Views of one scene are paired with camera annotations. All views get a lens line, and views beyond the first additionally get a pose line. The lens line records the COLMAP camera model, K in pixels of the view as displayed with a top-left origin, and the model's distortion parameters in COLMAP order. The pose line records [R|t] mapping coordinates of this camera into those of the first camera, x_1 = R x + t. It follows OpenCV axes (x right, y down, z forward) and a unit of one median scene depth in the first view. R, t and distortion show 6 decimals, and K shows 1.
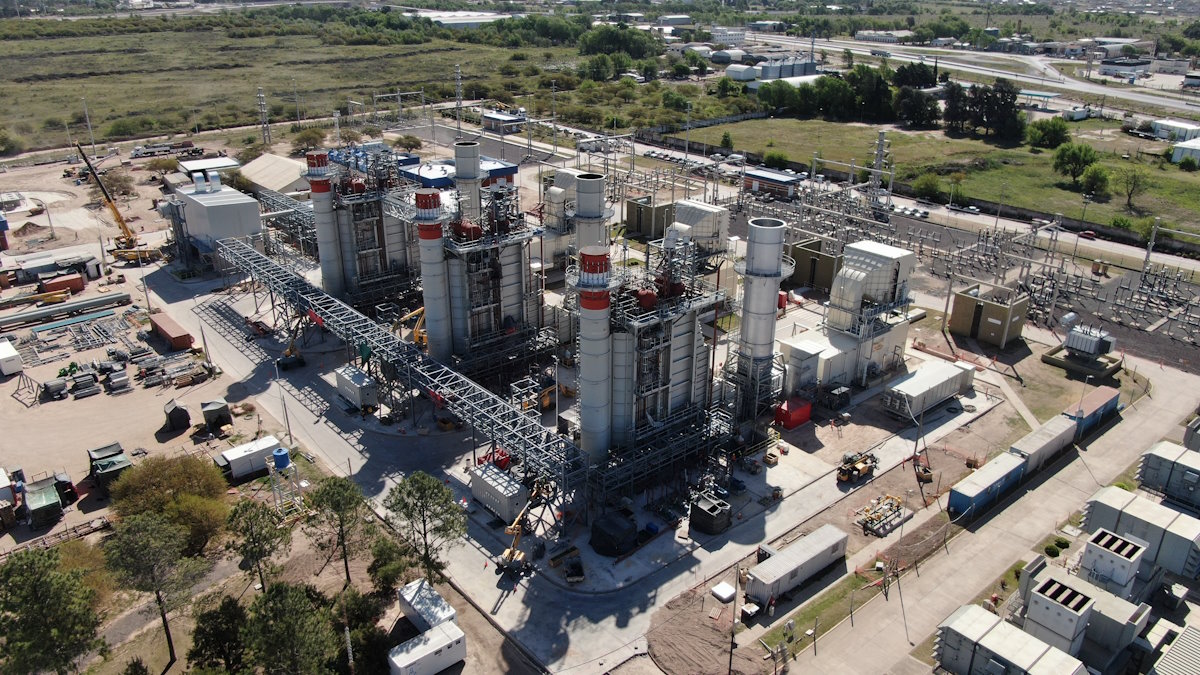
lens RADIAL K [[866.2, 0, 599.9], [0, 866.2, 343.1], [0, 0, 1]] dist [-0.022746, 0.007055]
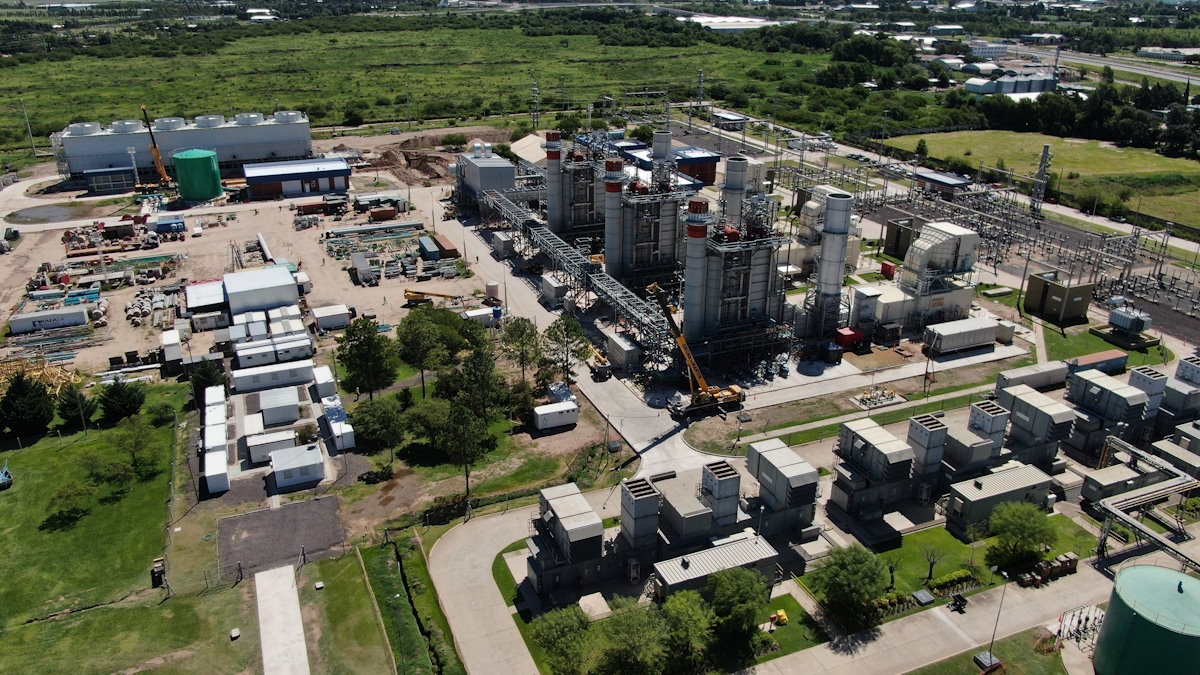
lens RADIAL K [[866.2, 0, 600.3], [0, 866.2, 333.3], [0, 0, 1]] dist [-0.022746, 0.007055]
pose [[0.952598, 0.118536, -0.280188, 0.134818], [-0.121611, 0.992557, 0.006449, 0.066750], [0.278867, 0.027930, 0.959923, -0.248130]]
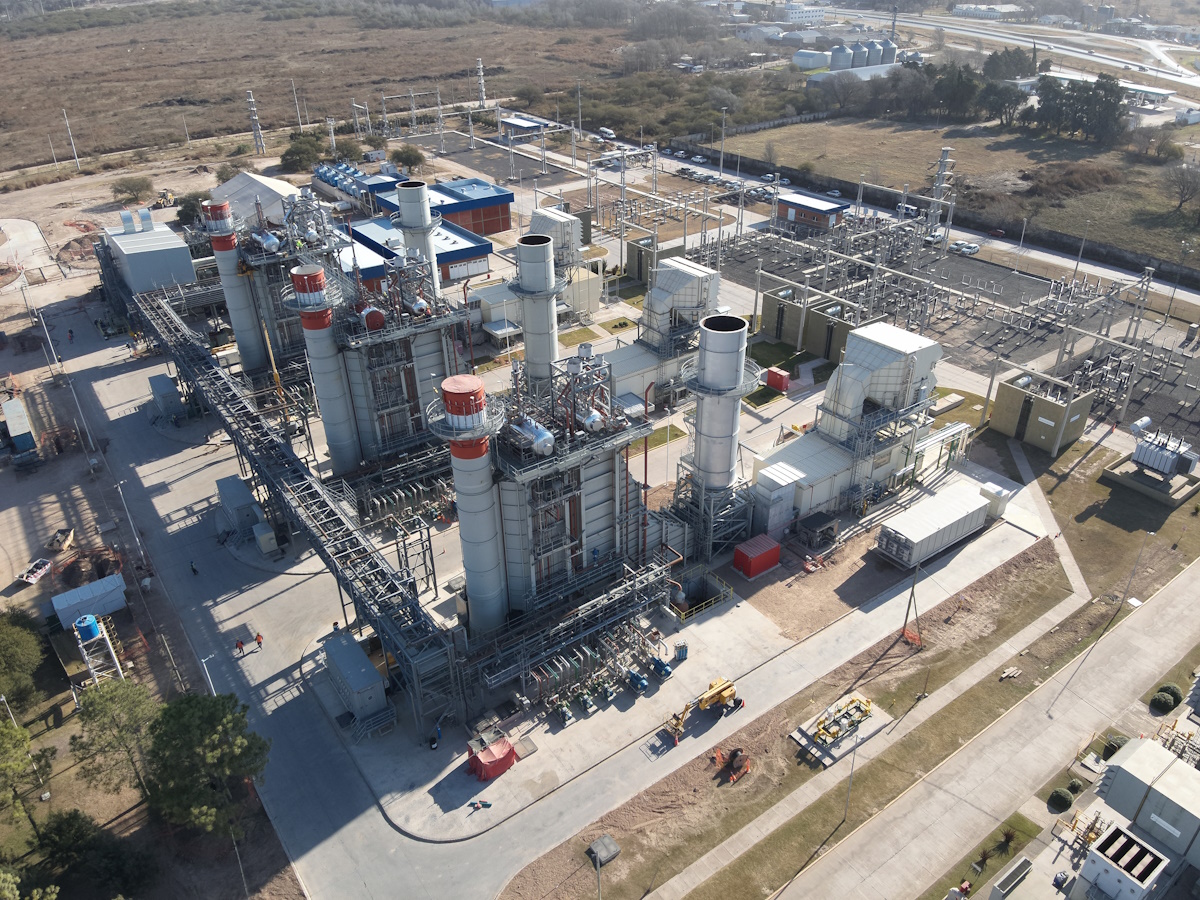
lens RADIAL K [[869.8, 0, 607.9], [0, 869.8, 452.3], [0, 0, 1]] dist [0.089794, -0.161889]
pose [[0.997013, 0.022565, -0.073866, 0.083259], [-0.013077, 0.991881, 0.126498, -0.067647], [0.076121, -0.125155, 0.989213, 0.116049]]
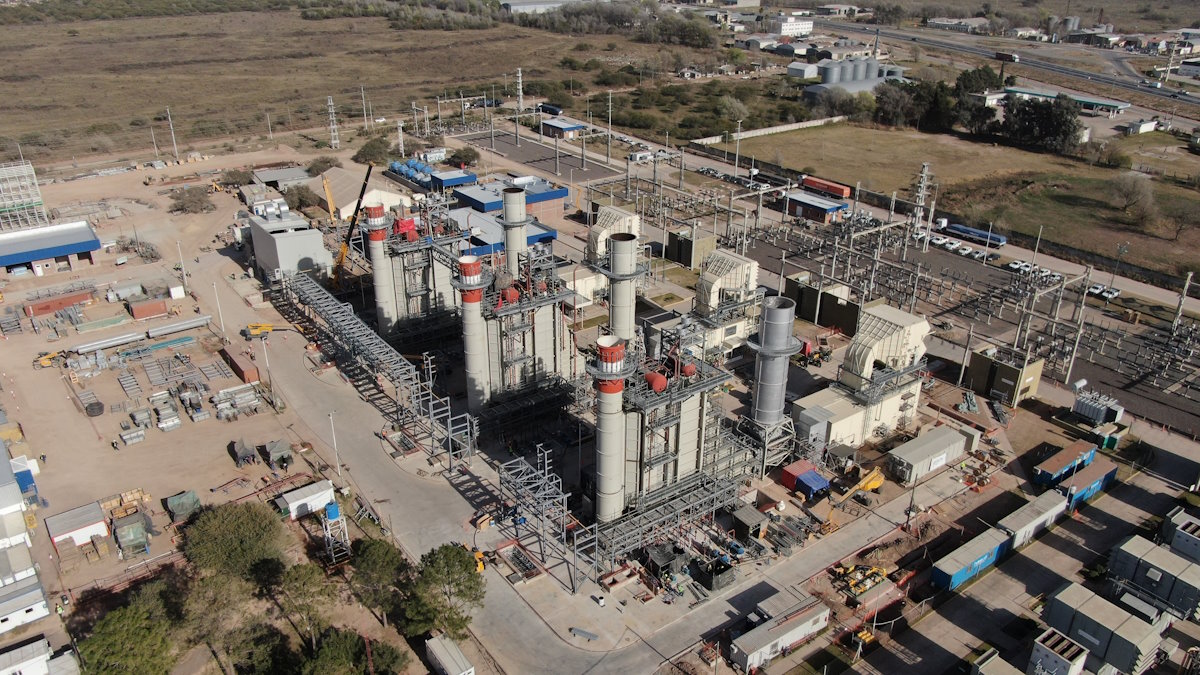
lens RADIAL K [[866.2, 0, 596.9], [0, 866.2, 342.0], [0, 0, 1]] dist [-0.022746, 0.007055]
pose [[0.996686, 0.034998, -0.073437, 0.027599], [-0.032562, 0.998888, 0.034106, -0.065904], [0.074549, -0.031601, 0.996716, -0.050137]]
